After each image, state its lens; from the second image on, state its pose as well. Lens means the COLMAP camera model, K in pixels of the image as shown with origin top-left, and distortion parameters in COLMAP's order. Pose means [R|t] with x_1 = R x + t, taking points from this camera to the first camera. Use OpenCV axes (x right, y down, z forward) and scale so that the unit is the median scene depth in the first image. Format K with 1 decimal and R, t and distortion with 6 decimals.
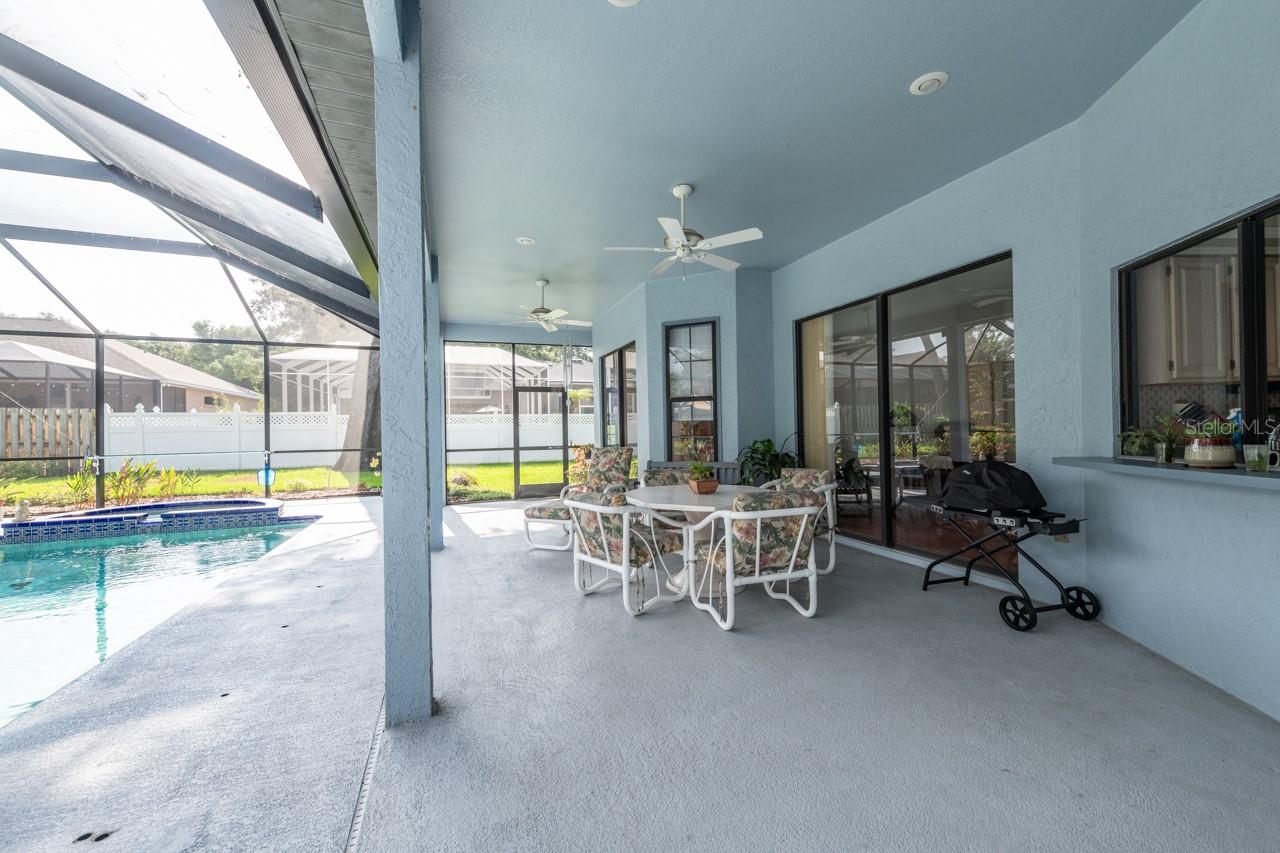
lens RADIAL K [[495.1, 0, 640.0], [0, 495.1, 426.5], [0, 0, 1]] dist [0.001106, -0.000111]
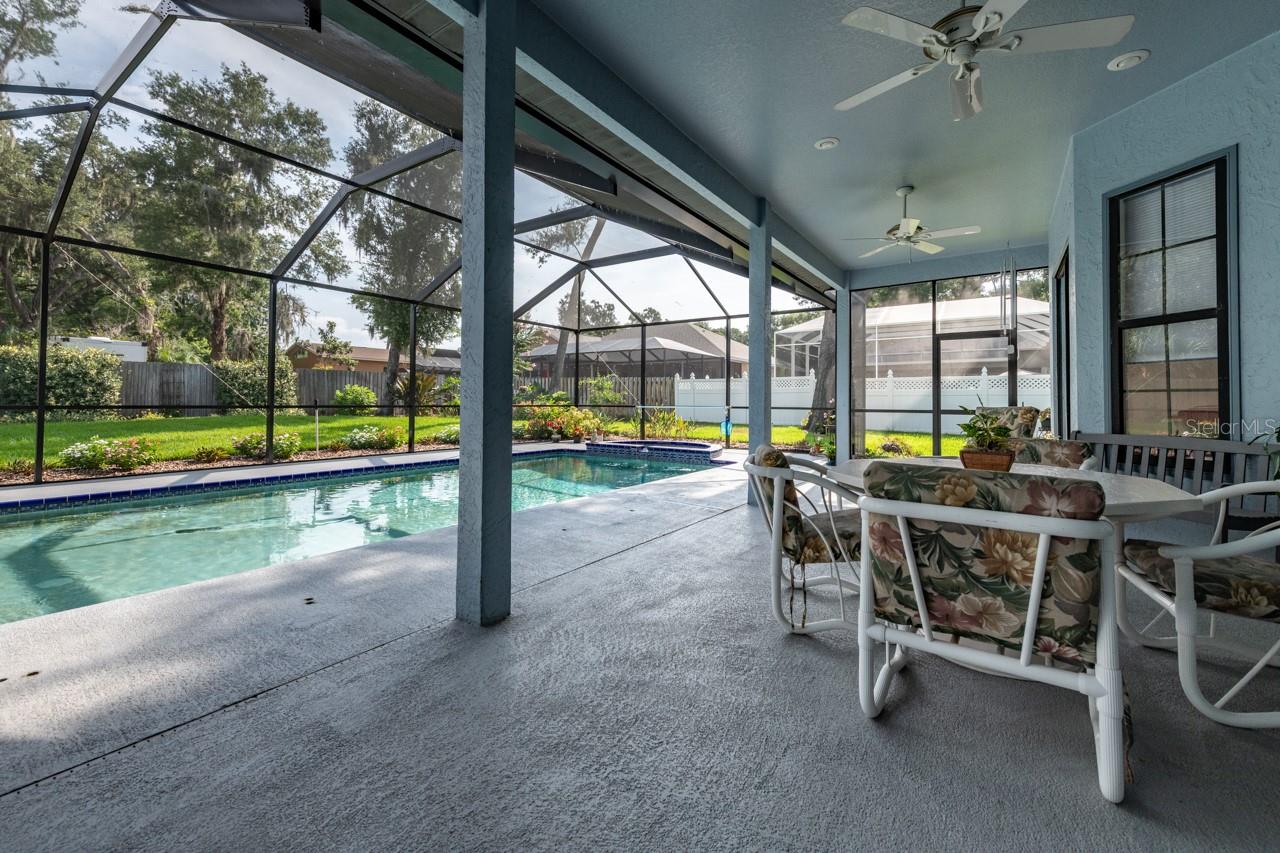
lens RADIAL K [[507.6, 0, 665.7], [0, 507.6, 398.1], [0, 0, 1]] dist [0.003461, -0.000180]
pose [[0.586233, 0.013951, -0.810023, 0.426767], [-0.011647, 0.999894, 0.008792, 0.055937], [0.810059, 0.004281, 0.586333, 0.433093]]
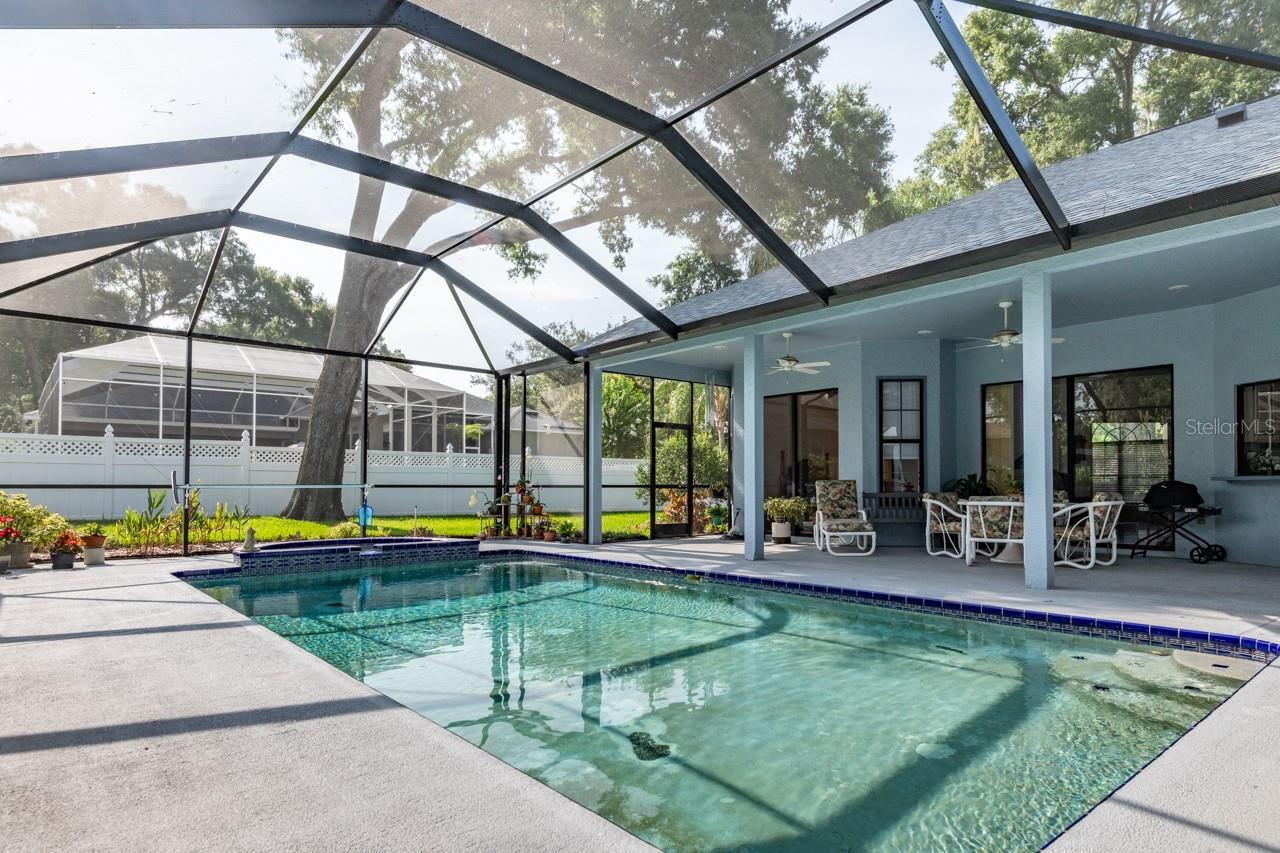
lens RADIAL K [[707.9, 0, 640.4], [0, 707.9, 468.7], [0, 0, 1]] dist [-0.013853, -0.000221]
pose [[0.943682, 0.025484, 0.329871, -1.939177], [-0.017992, 0.999507, -0.025745, 0.124605], [-0.330364, 0.018360, 0.943675, -0.771599]]
